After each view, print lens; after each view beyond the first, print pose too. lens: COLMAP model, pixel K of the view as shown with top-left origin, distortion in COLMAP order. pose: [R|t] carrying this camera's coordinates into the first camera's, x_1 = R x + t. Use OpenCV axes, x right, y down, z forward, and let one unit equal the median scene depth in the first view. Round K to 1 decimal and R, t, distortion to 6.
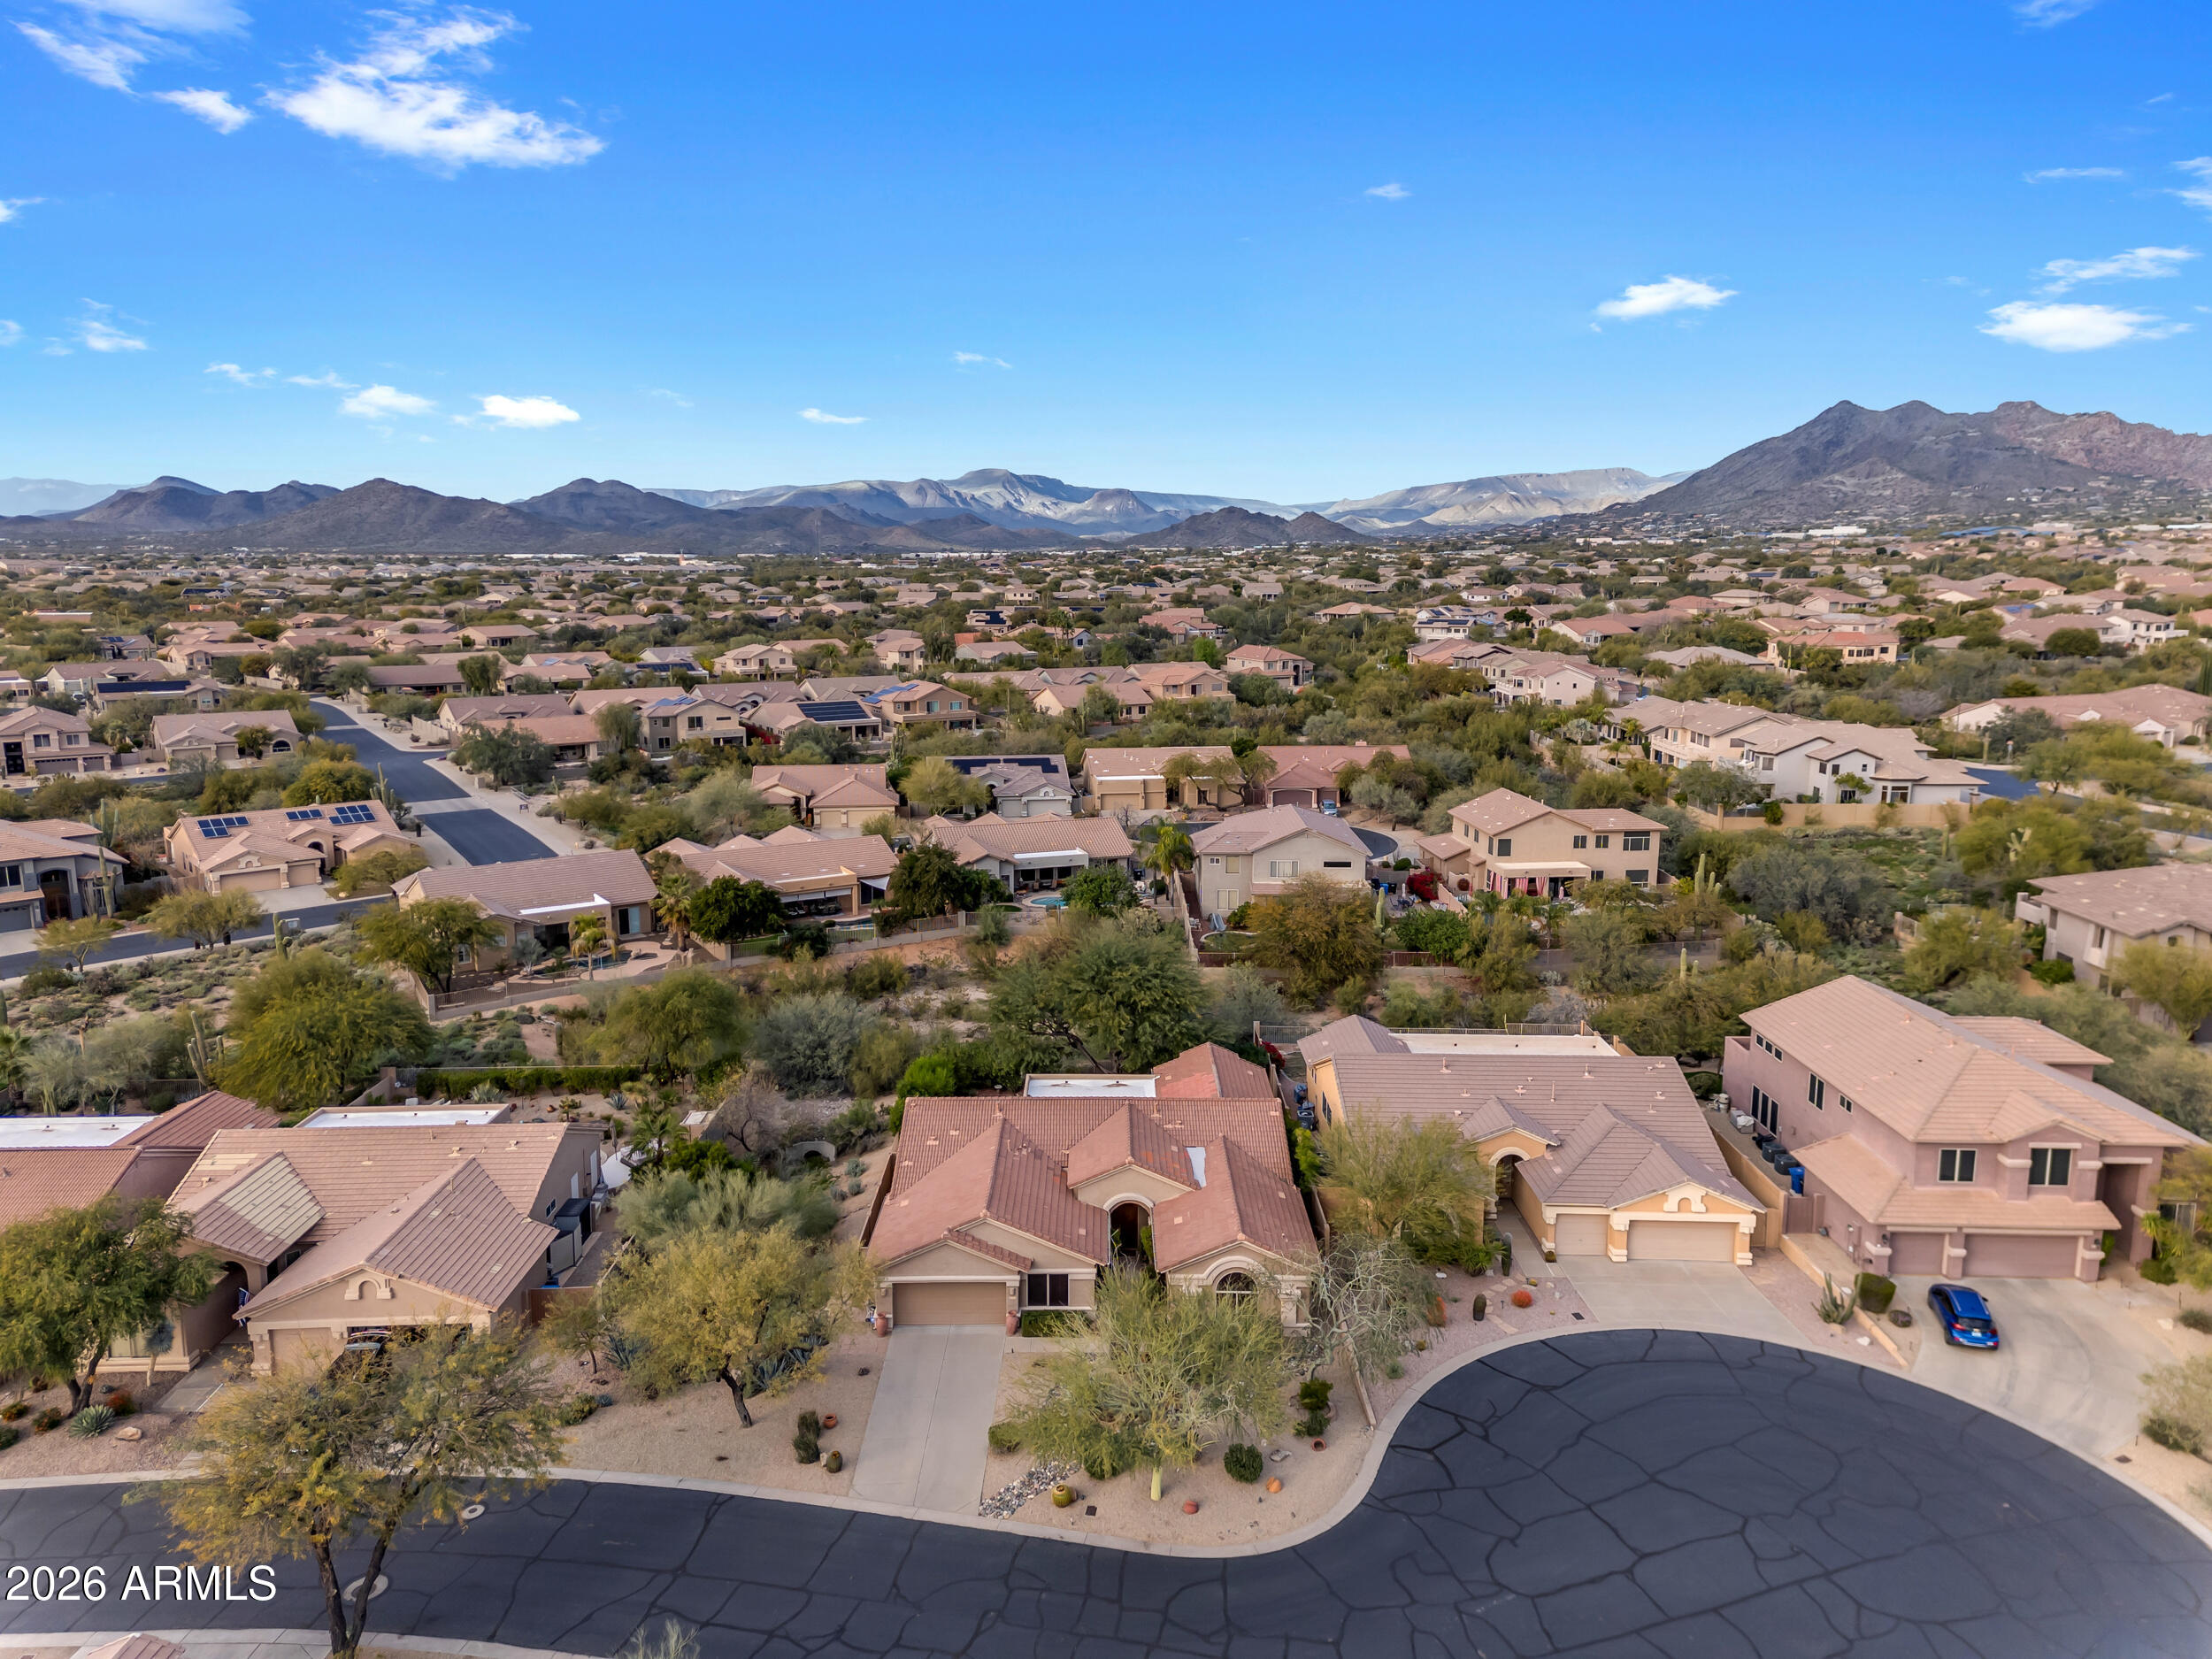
lens RADIAL K [[1483.1, 0, 1095.1], [0, 1483.1, 830.9], [0, 0, 1]] dist [0.204473, -0.148616]
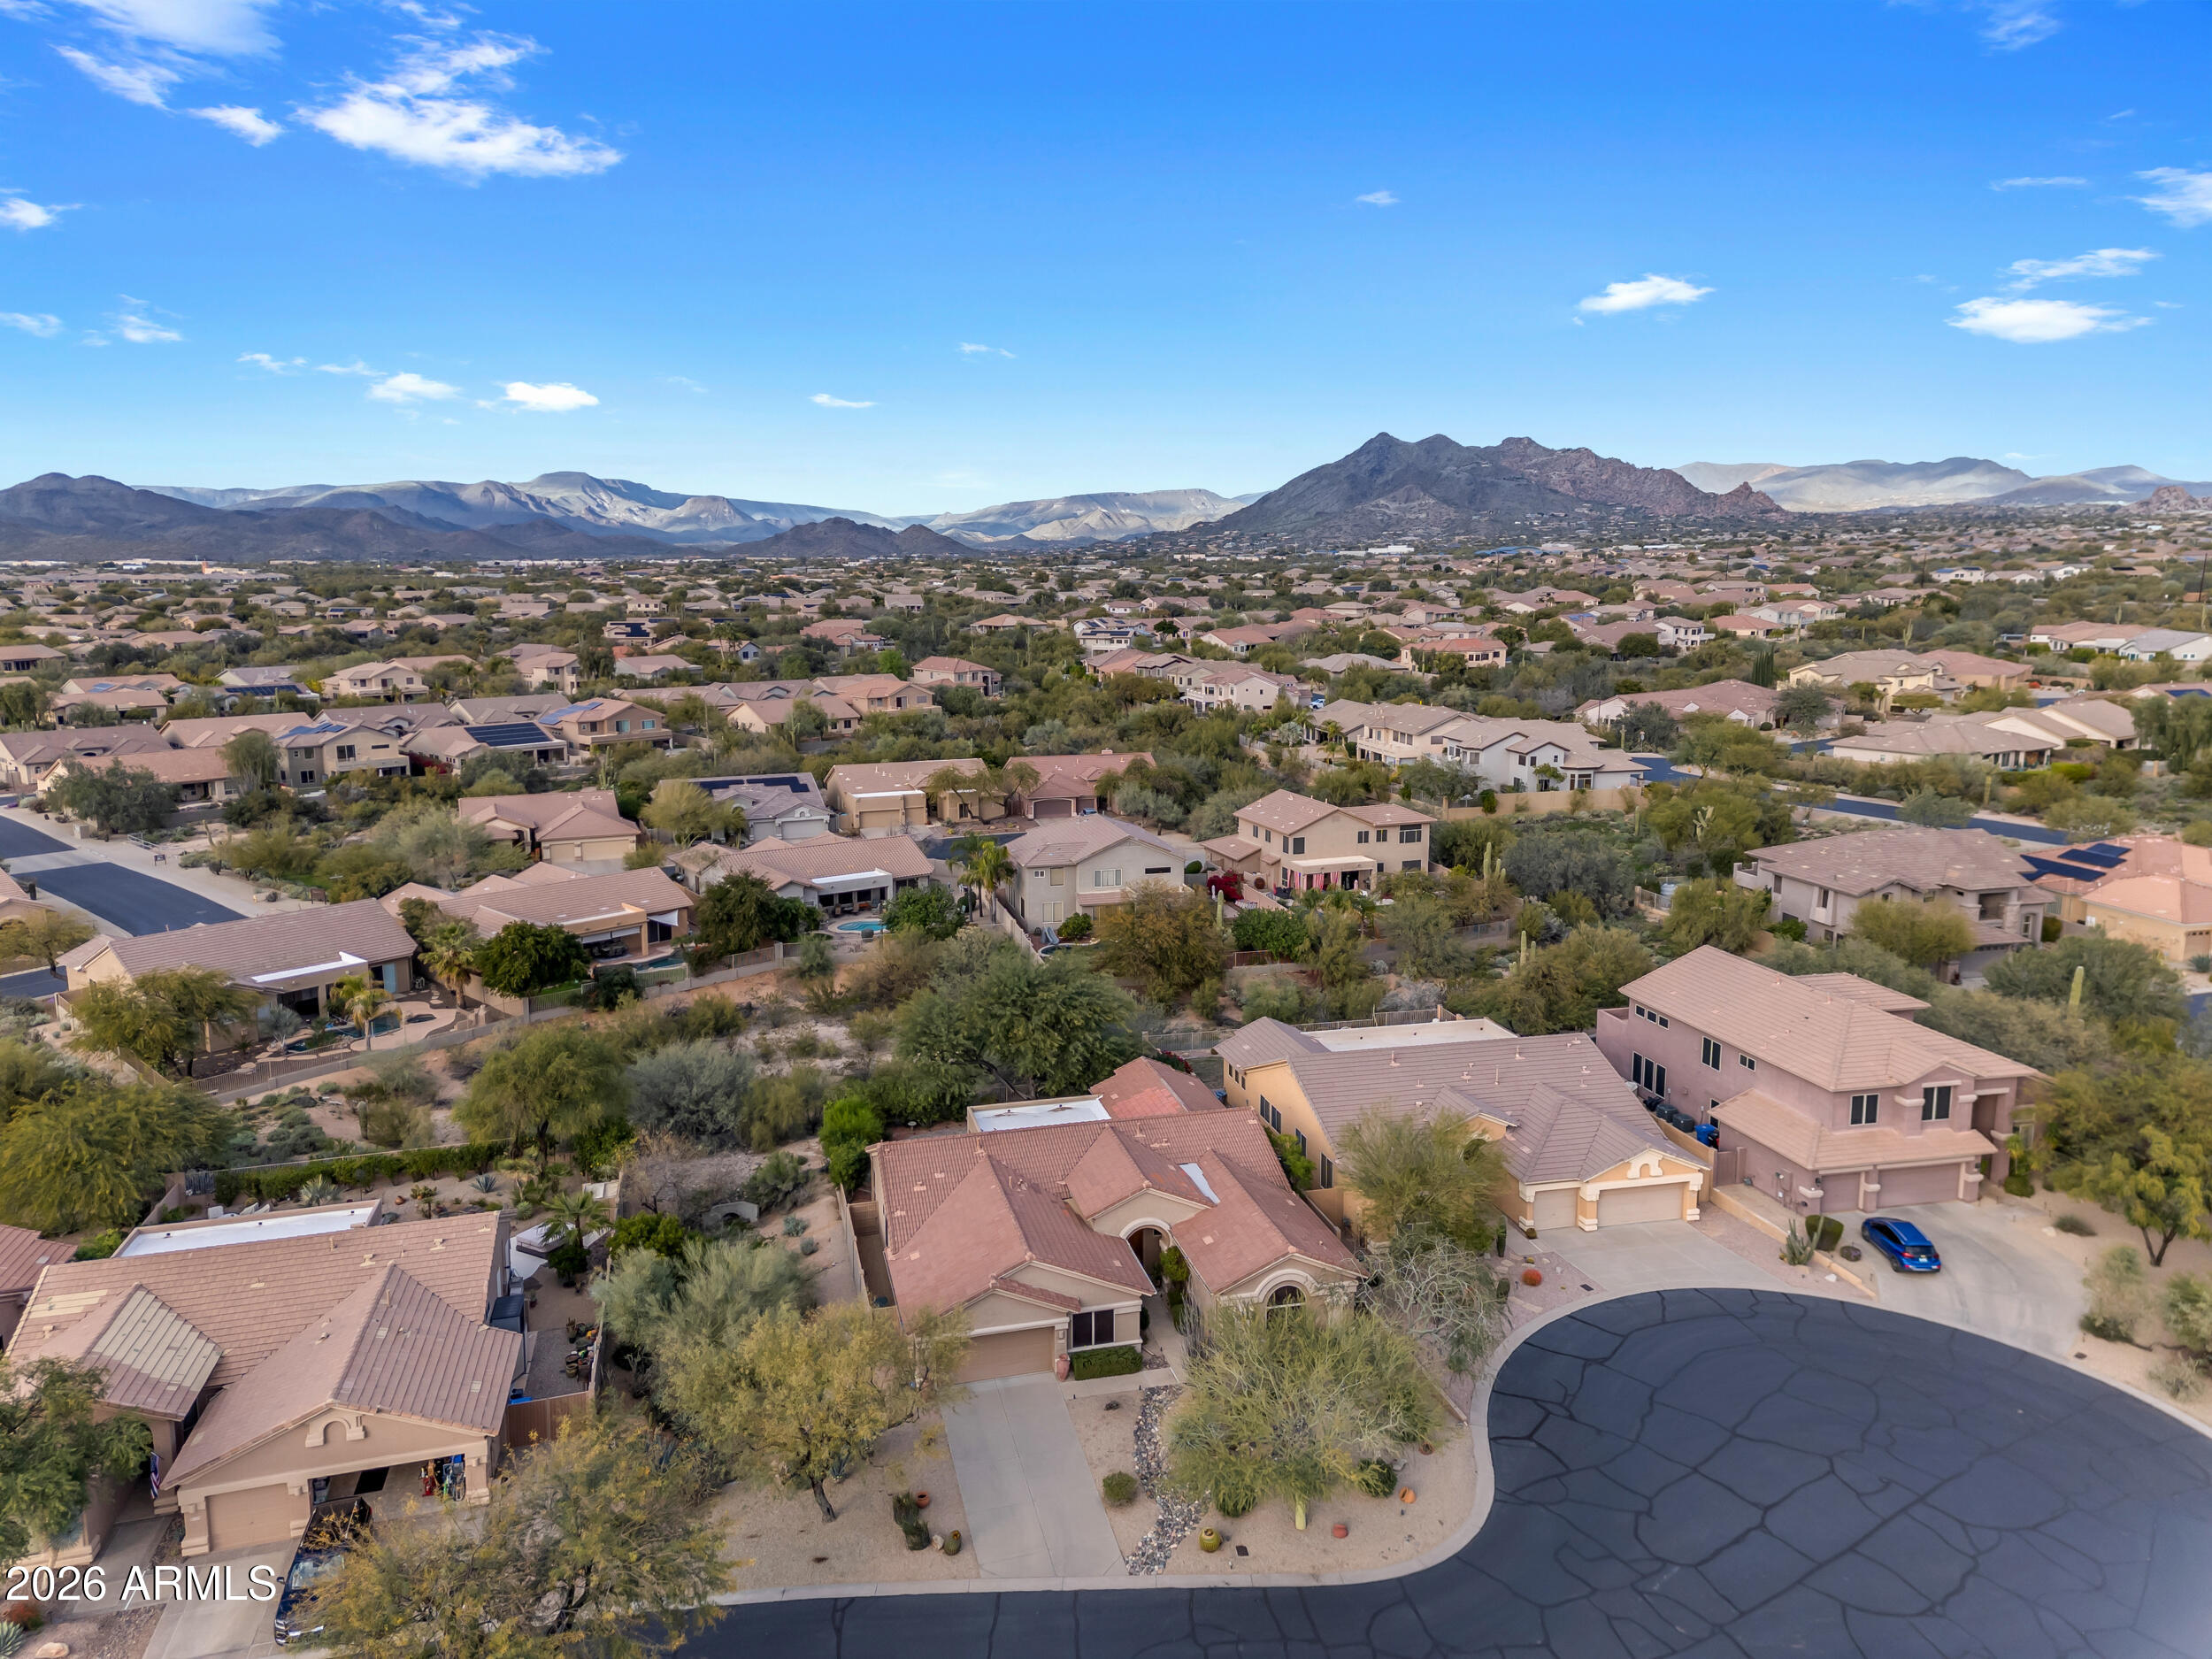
lens RADIAL K [[1483.1, 0, 1095.1], [0, 1483.1, 830.9], [0, 0, 1]] dist [0.204473, -0.148616]
pose [[0.968327, -0.048212, 0.244985, -0.124428], [0.050049, 0.998746, -0.001277, -0.005354], [-0.244616, 0.013498, 0.969526, 0.030674]]
